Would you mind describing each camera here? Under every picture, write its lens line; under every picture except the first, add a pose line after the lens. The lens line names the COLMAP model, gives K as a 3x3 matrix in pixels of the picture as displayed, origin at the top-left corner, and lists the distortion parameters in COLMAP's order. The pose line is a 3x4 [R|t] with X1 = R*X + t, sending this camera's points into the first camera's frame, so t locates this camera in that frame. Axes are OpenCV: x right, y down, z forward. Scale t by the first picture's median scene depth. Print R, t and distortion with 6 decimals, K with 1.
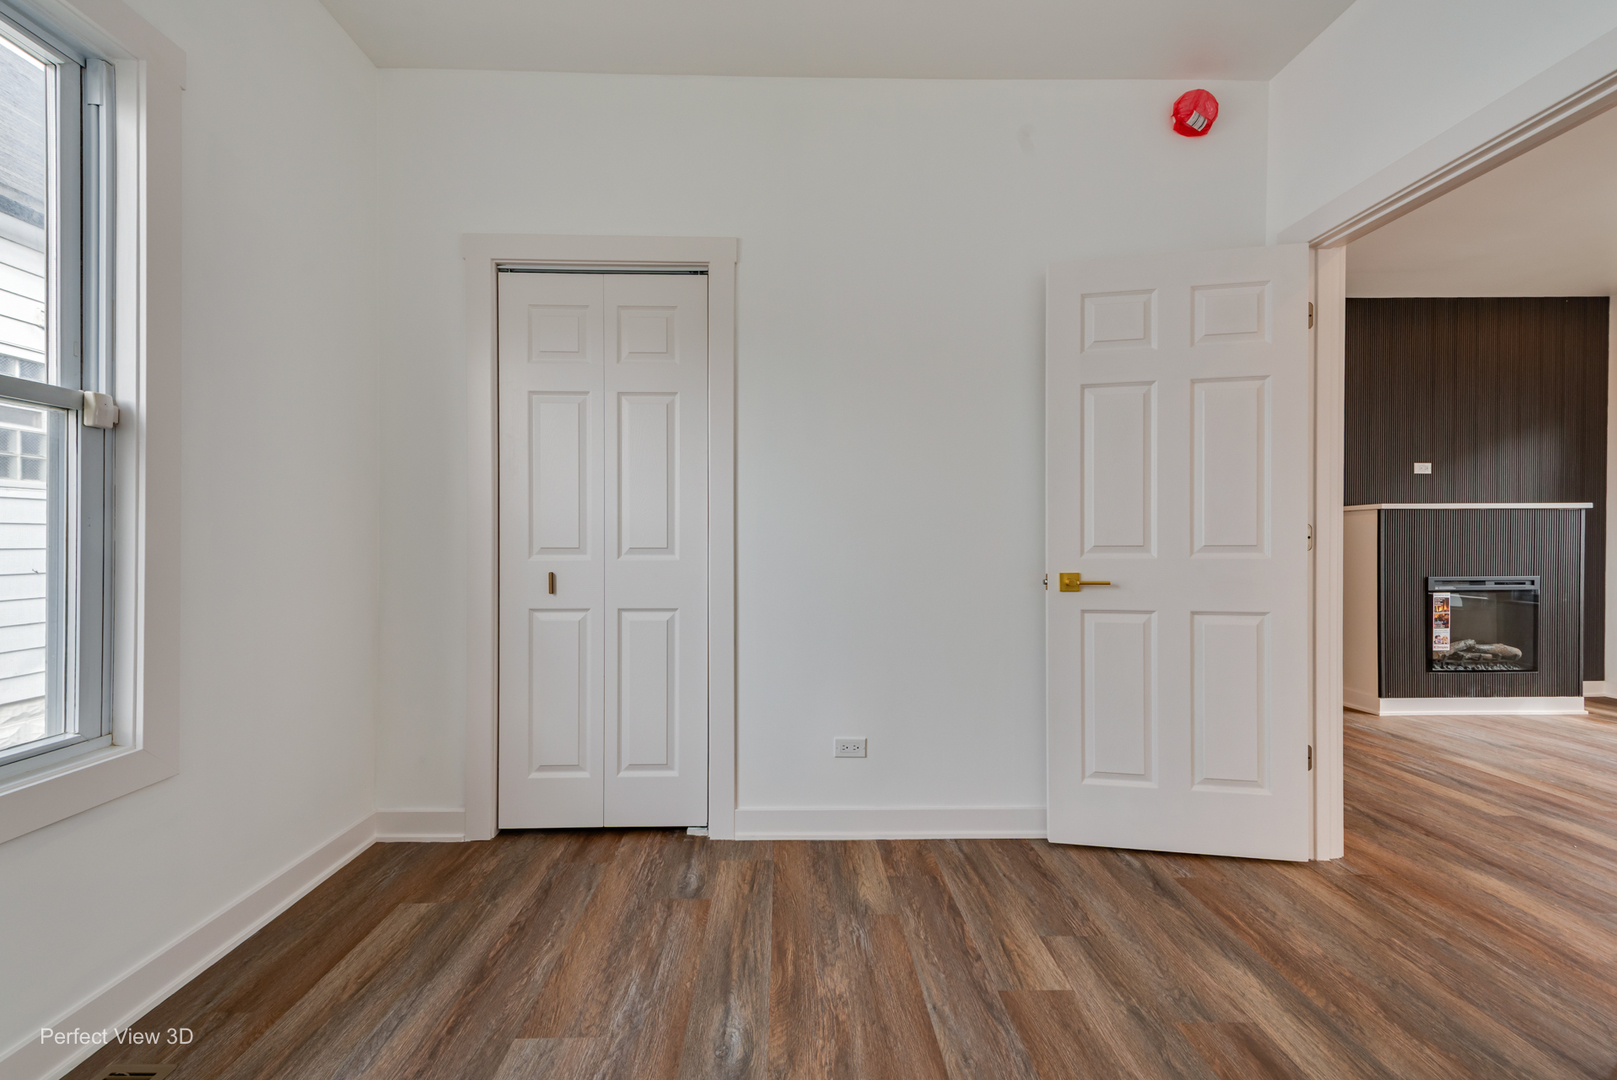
lens RADIAL K [[695.0, 0, 808.3], [0, 695.0, 540.2], [0, 0, 1]] dist [-0.000932, -0.000087]
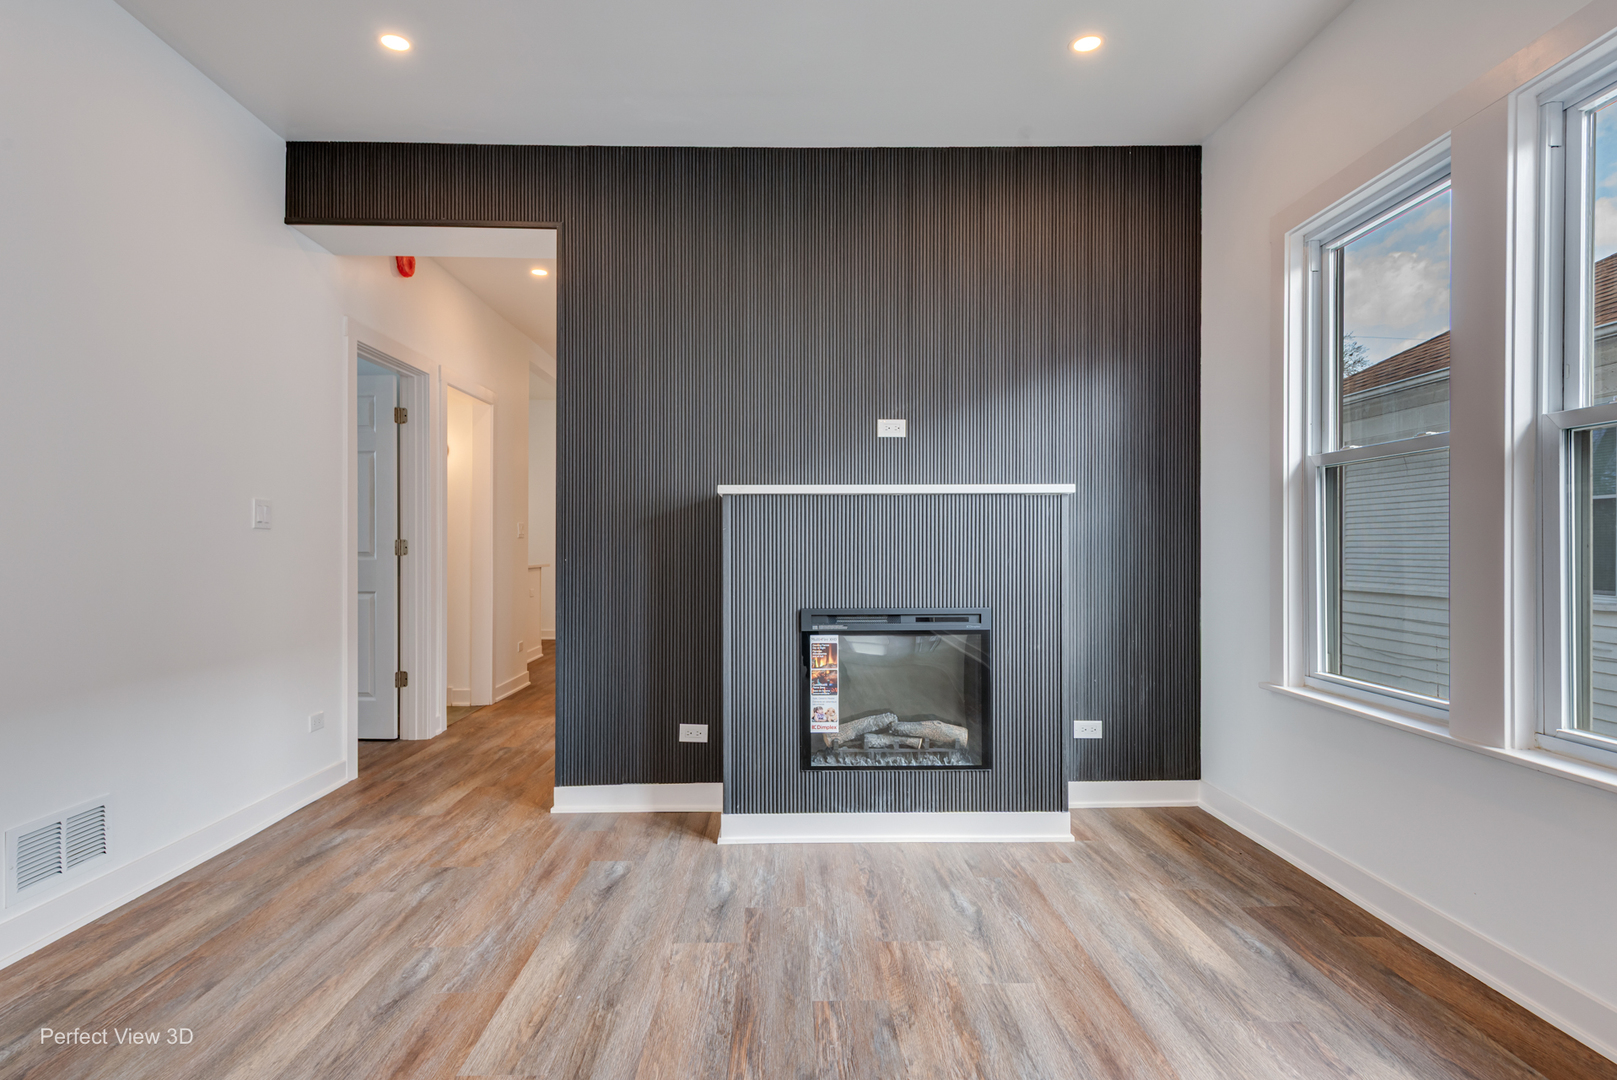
lens RADIAL K [[921.7, 0, 807.3], [0, 921.7, 539.7], [0, 0, 1]] dist [-0.002603, -0.000356]
pose [[0.999945, 0.000845, -0.010492, 0.899475], [-0.000945, 0.999955, -0.009462, 0.002078], [0.010483, 0.009471, 0.999900, 0.213570]]
